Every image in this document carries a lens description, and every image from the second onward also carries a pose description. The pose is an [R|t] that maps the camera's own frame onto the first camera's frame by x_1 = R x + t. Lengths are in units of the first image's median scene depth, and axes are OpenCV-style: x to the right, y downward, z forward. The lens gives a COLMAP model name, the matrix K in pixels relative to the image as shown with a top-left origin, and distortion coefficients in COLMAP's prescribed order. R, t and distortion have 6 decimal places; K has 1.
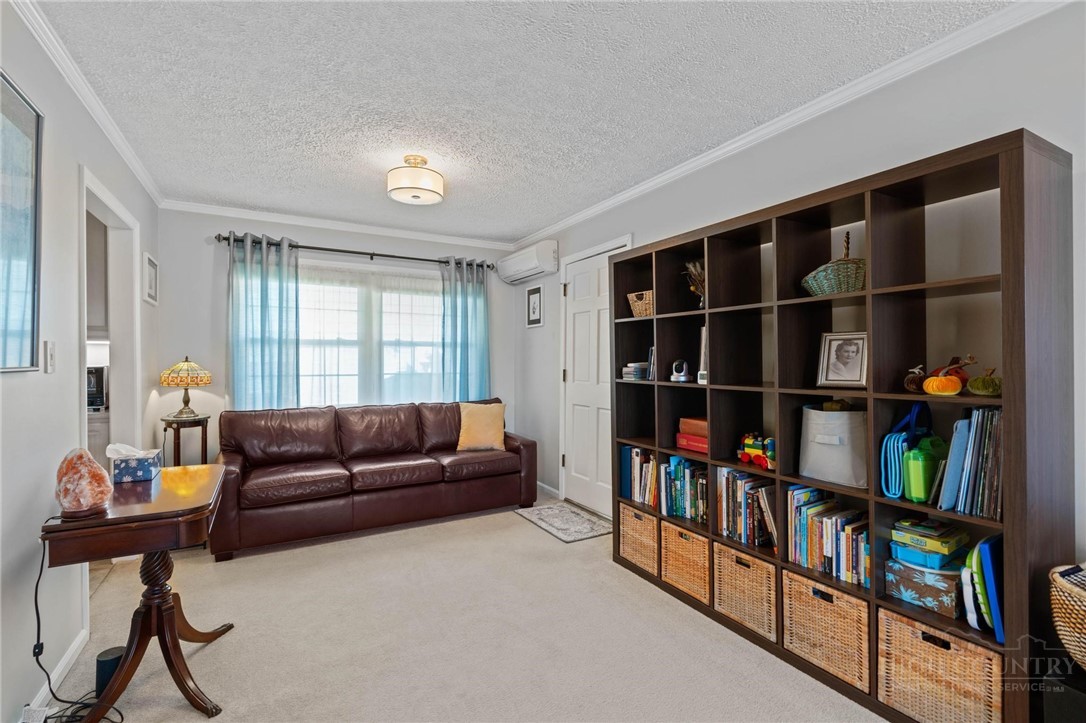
lens RADIAL K [[487.7, 0, 546.5], [0, 487.7, 360.2], [0, 0, 1]] dist [-0.010983, 0.003901]
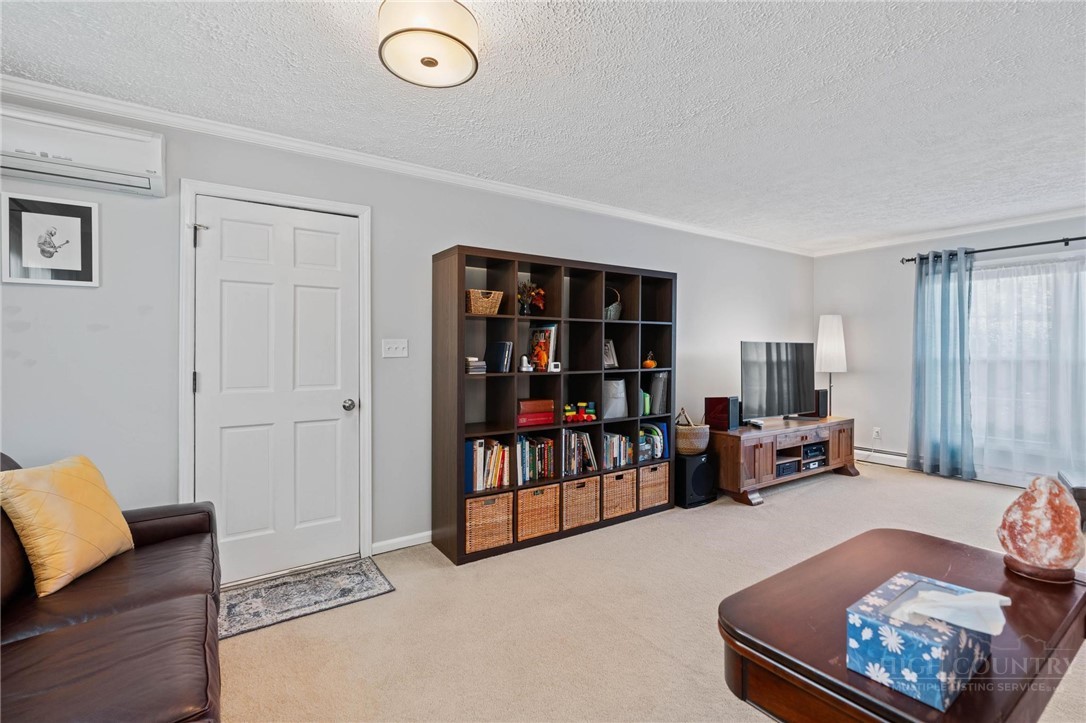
lens RADIAL K [[487.7, 0, 542.6], [0, 487.7, 354.0], [0, 0, 1]] dist [-0.010983, 0.003901]
pose [[-0.075672, 0.004869, 0.997121, -1.086209], [0.006544, 0.999969, -0.004386, 0.005566], [-0.997111, 0.006193, -0.075702, 1.188845]]
